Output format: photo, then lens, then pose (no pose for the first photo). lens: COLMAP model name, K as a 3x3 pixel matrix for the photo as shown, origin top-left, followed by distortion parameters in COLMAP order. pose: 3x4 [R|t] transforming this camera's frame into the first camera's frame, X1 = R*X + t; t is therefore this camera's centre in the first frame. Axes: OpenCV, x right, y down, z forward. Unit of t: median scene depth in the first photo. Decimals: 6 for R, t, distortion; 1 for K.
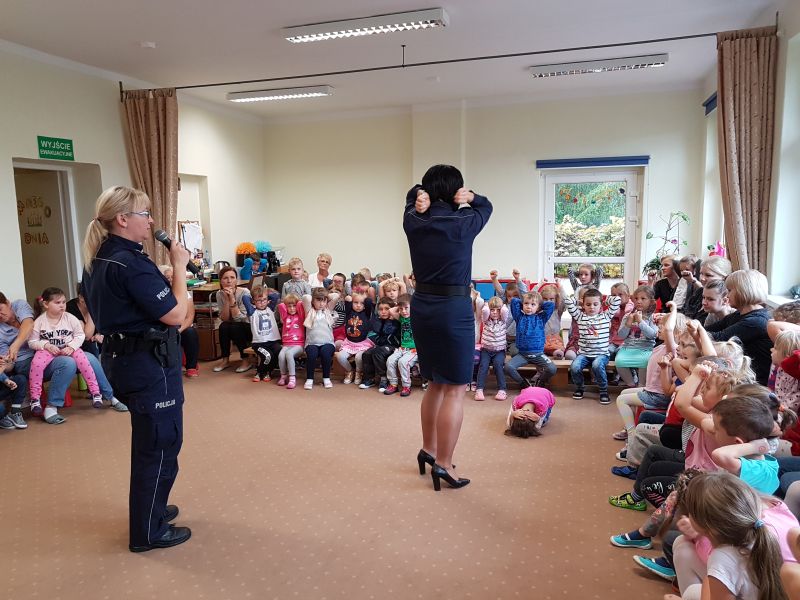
lens RADIAL K [[645.8, 0, 398.7], [0, 645.8, 315.9], [0, 0, 1]] dist [-0.006705, 0.006998]
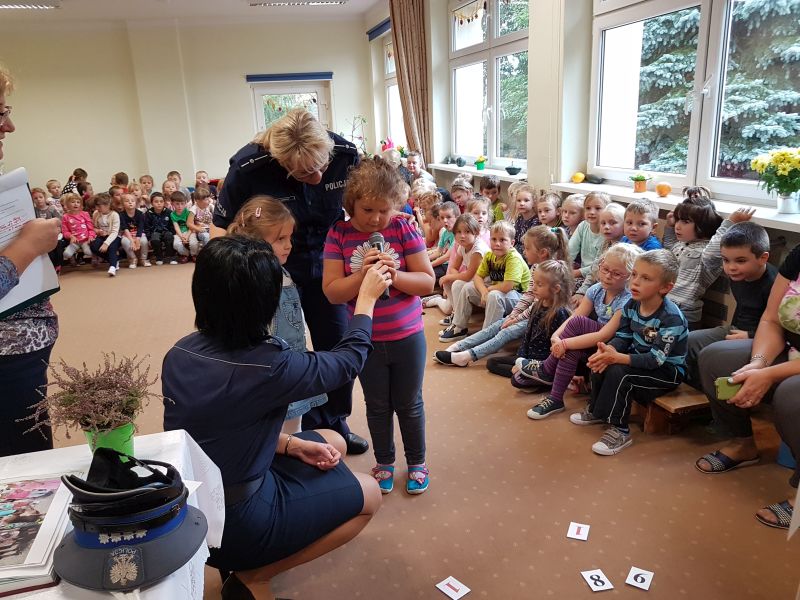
lens RADIAL K [[645.8, 0, 398.7], [0, 645.8, 315.9], [0, 0, 1]] dist [-0.006705, 0.006998]
pose [[0.861114, -0.164883, 0.480933, -0.223718], [0.106147, 0.983410, 0.147096, 0.063262], [-0.497208, -0.075617, 0.864330, -0.249085]]
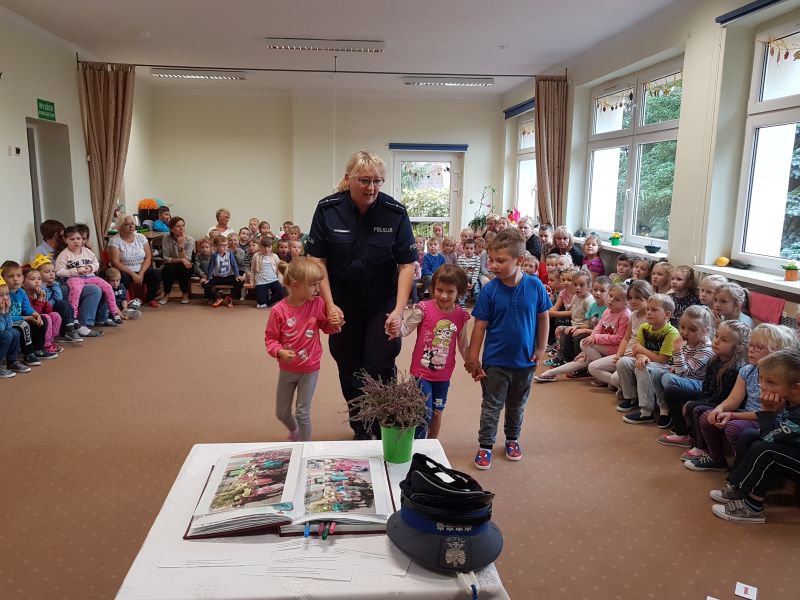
lens RADIAL K [[620.4, 0, 414.6], [0, 620.4, 326.4], [0, 0, 1]] dist [-0.002309, -0.001664]
pose [[0.920938, -0.050324, 0.386447, -0.295386], [0.024944, 0.997206, 0.070415, 0.055695], [-0.388910, -0.055208, 0.919620, -0.253195]]
